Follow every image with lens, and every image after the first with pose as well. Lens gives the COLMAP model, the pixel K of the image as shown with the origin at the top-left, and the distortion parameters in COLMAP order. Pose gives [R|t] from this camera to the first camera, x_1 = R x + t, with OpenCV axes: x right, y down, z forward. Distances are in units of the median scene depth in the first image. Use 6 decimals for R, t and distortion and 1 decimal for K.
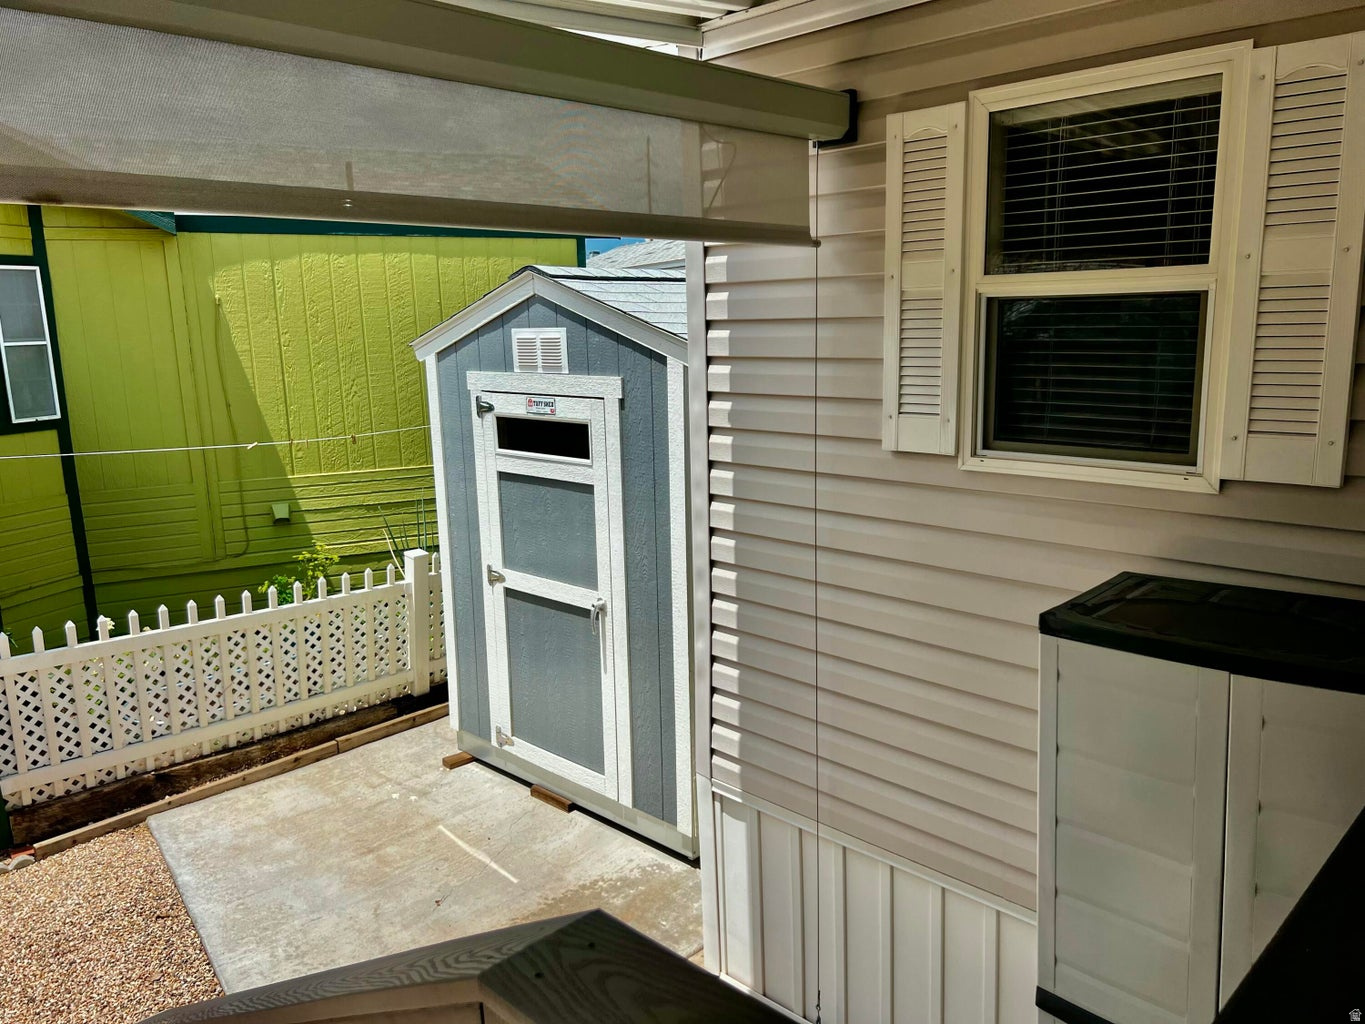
lens RADIAL K [[1028.9, 0, 679.4], [0, 1028.9, 514.2], [0, 0, 1]] dist [0.054741, -0.066374]
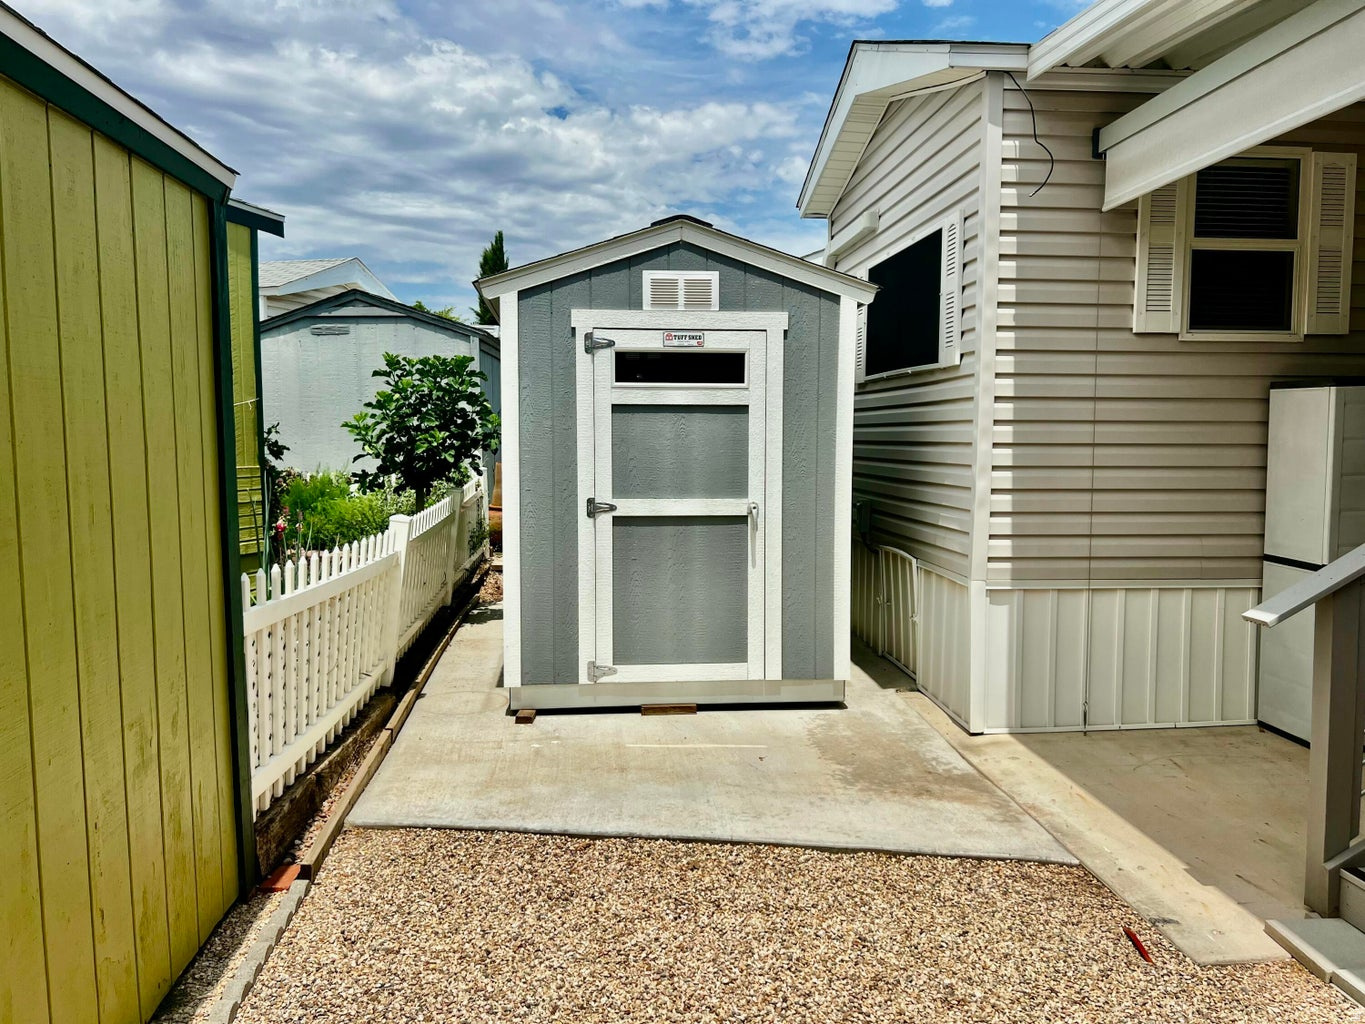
lens RADIAL K [[1028.9, 0, 675.2], [0, 1028.9, 519.9], [0, 0, 1]] dist [0.054741, -0.066374]
pose [[0.644526, -0.036729, 0.763699, -0.959193], [0.125656, 0.990352, -0.058418, 0.147962], [-0.754186, 0.133615, 0.642923, 0.290407]]
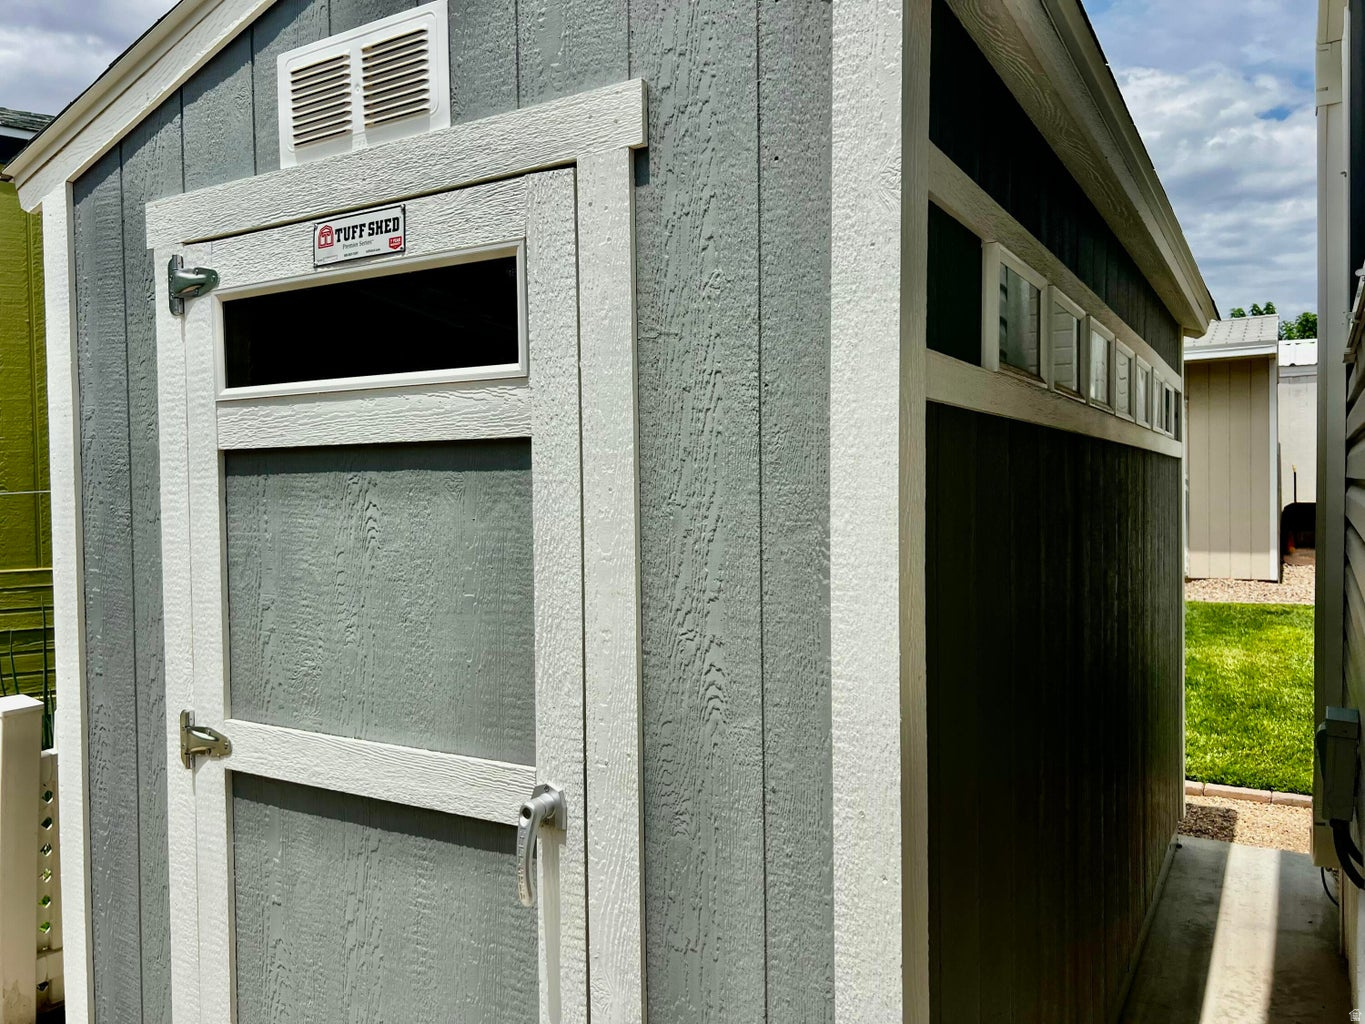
lens RADIAL K [[1028.9, 0, 668.4], [0, 1028.9, 503.8], [0, 0, 1]] dist [0.054741, -0.066374]
pose [[0.973860, 0.006794, 0.227047, -0.105263], [0.033102, 0.984637, -0.171448, 0.047664], [-0.224723, 0.174482, 0.958674, 0.615259]]
